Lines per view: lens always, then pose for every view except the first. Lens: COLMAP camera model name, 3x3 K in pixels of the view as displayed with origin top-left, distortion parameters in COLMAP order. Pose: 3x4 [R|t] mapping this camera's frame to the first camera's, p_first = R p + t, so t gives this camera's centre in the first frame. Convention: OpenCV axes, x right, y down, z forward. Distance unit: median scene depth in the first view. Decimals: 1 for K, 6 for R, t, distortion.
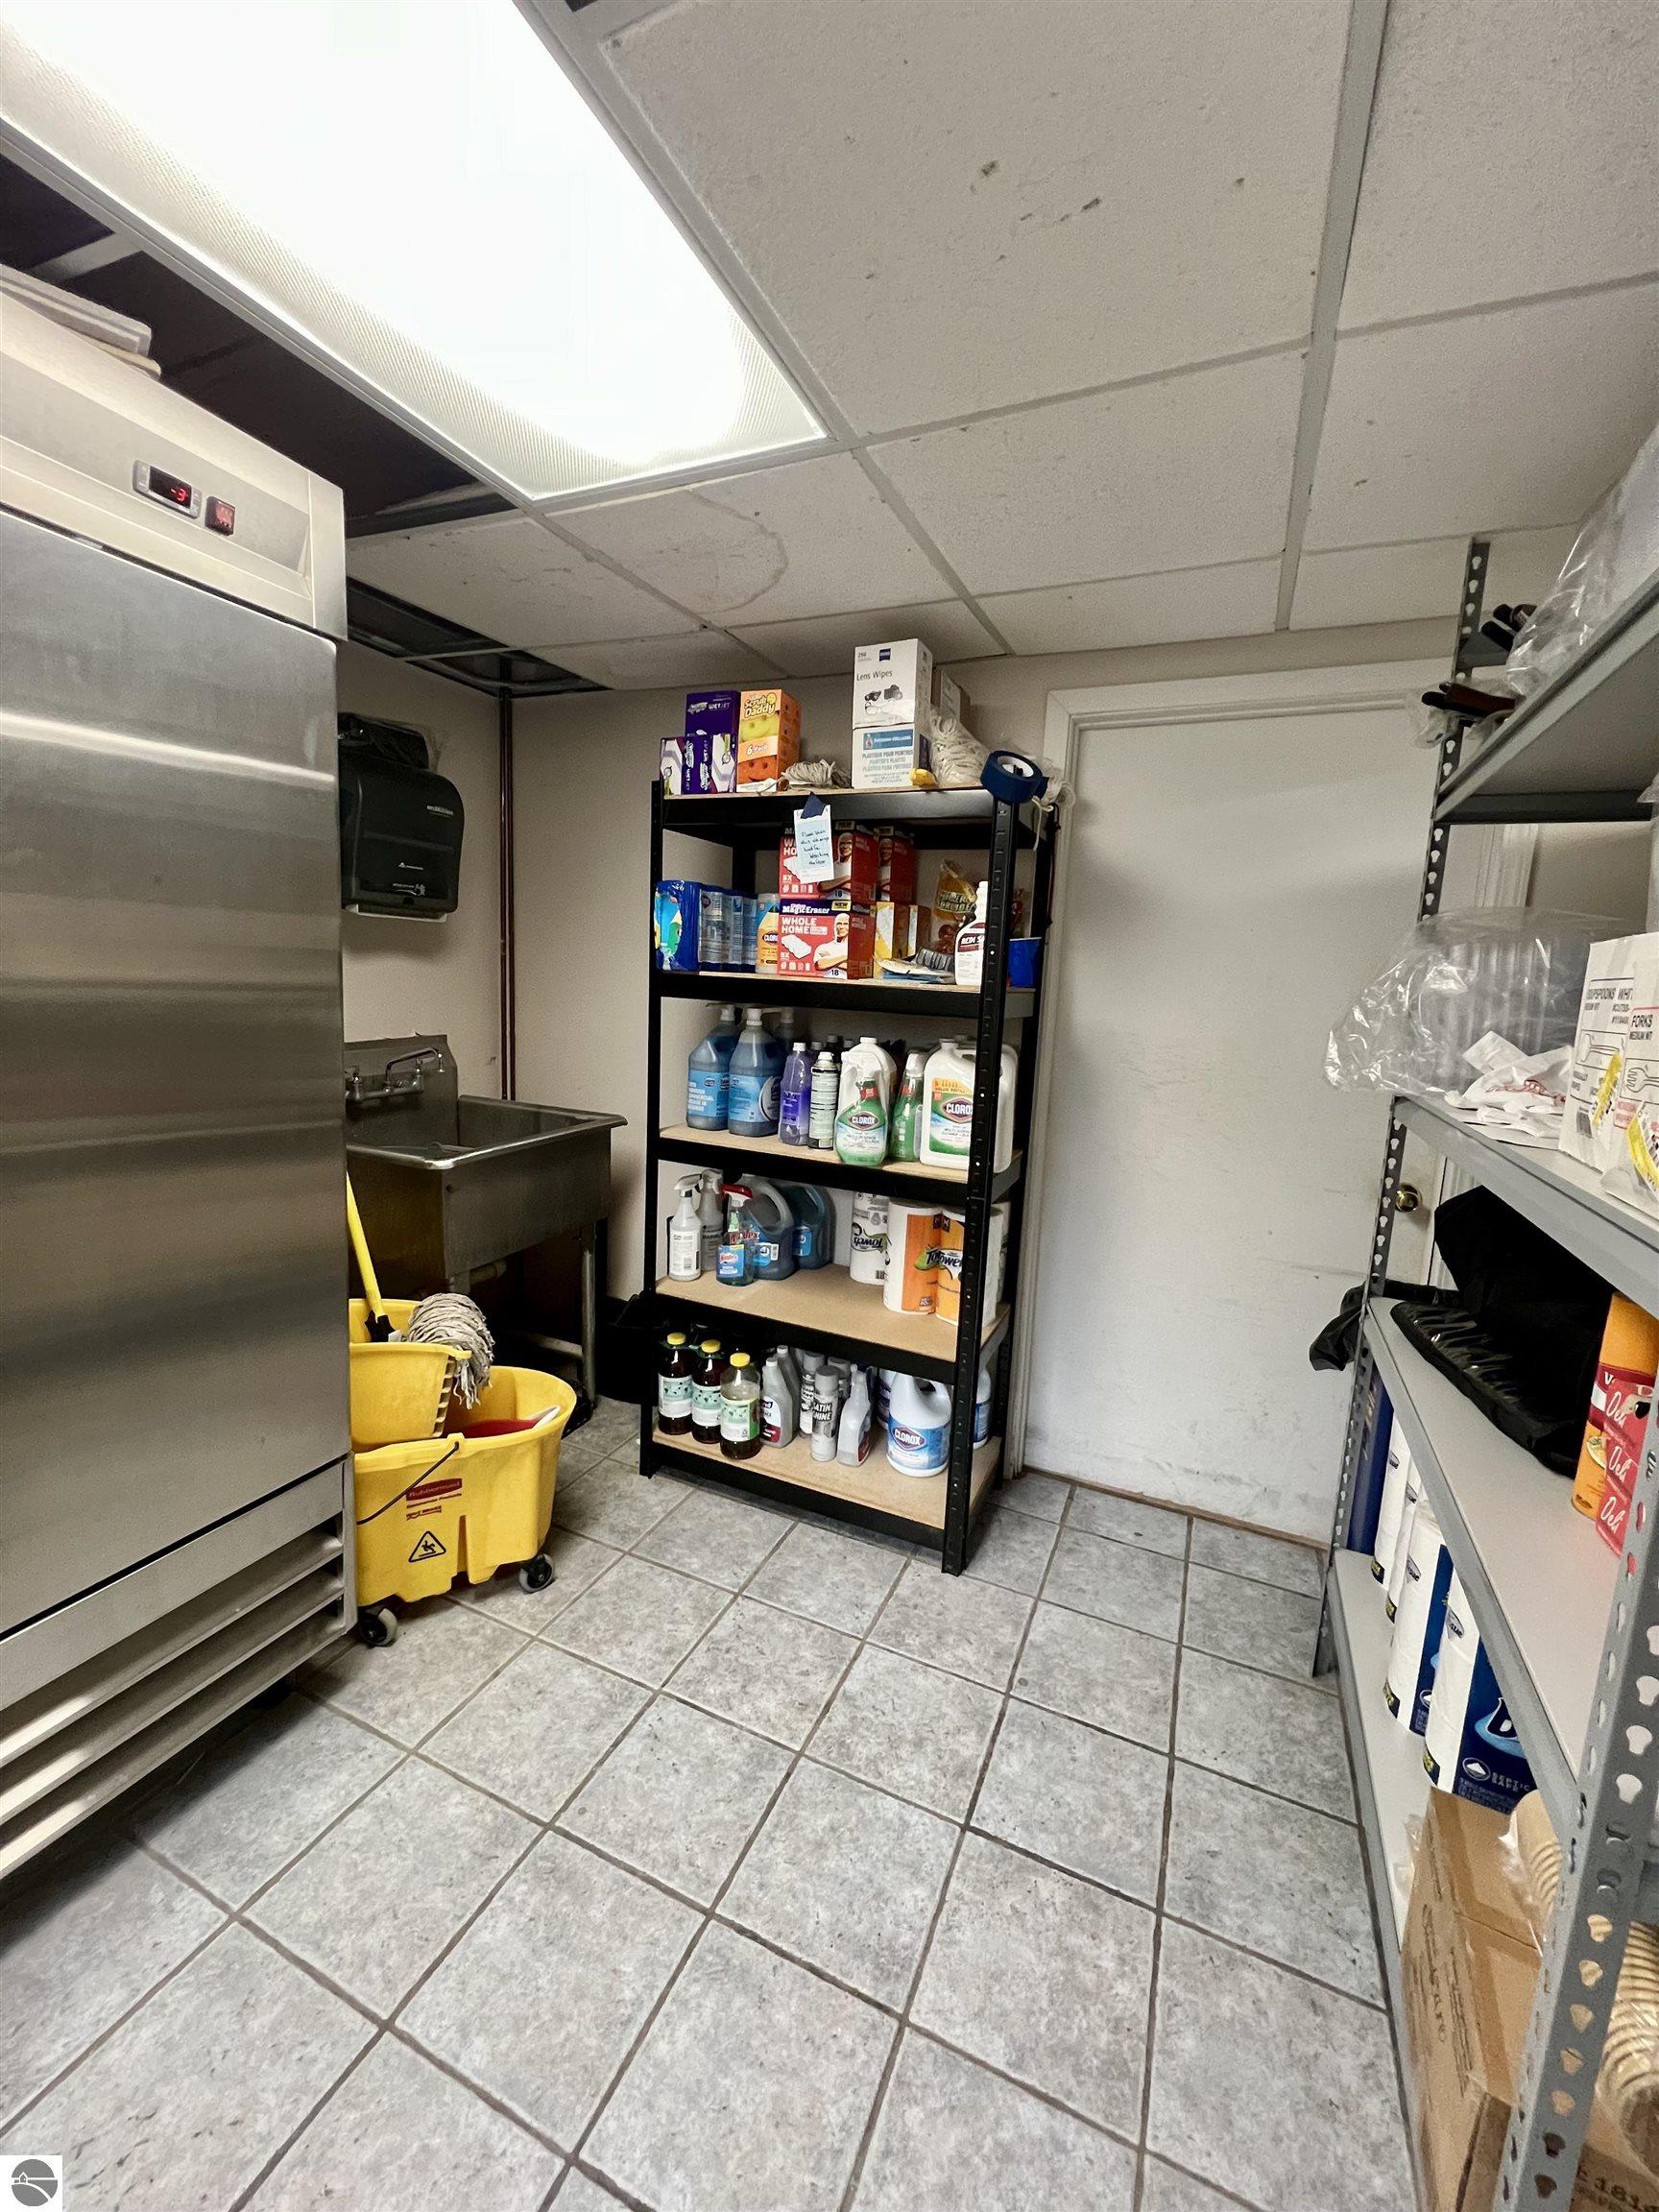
lens RADIAL K [[883.4, 0, 840.6], [0, 883.4, 1104.8], [0, 0, 1]] dist [-0.001535, -0.000022]
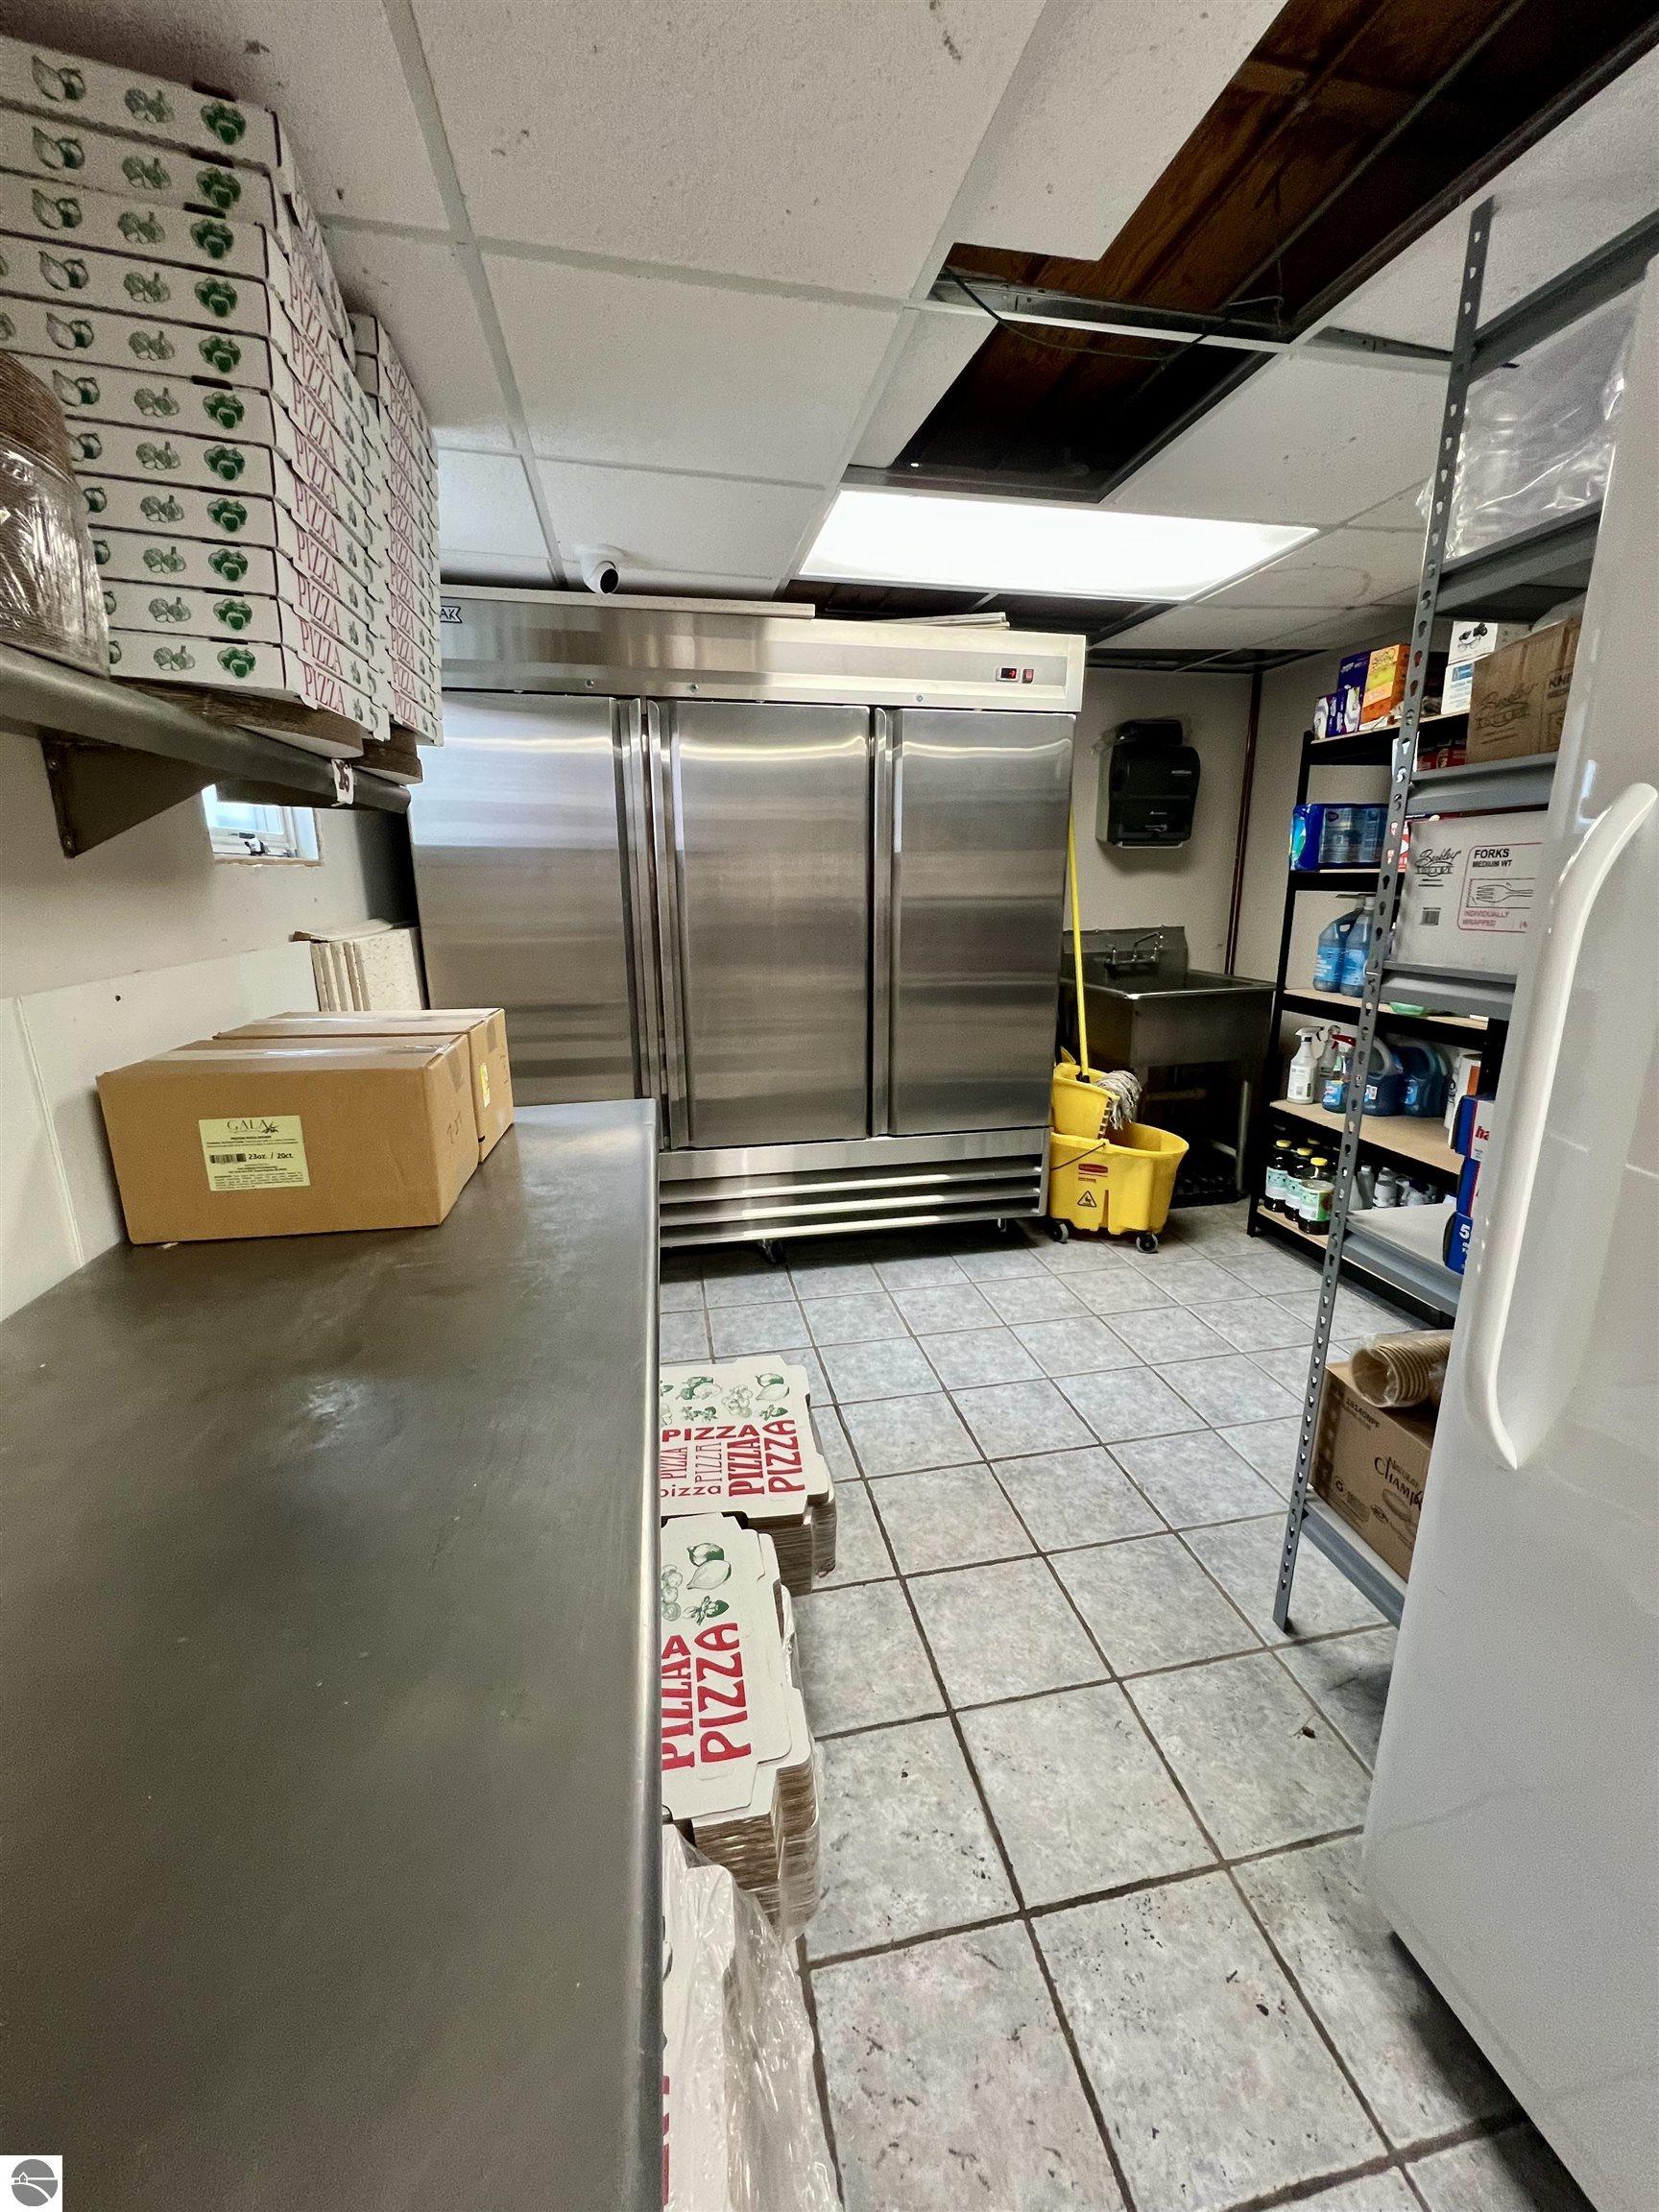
lens RADIAL K [[883.4, 0, 836.7], [0, 883.4, 1103.6], [0, 0, 1]] dist [-0.001535, -0.000022]
pose [[0.581995, 0.147602, -0.799685, 0.561058], [-0.081953, 0.989029, 0.122906, 0.102025], [0.809053, -0.005994, 0.587706, -0.418348]]
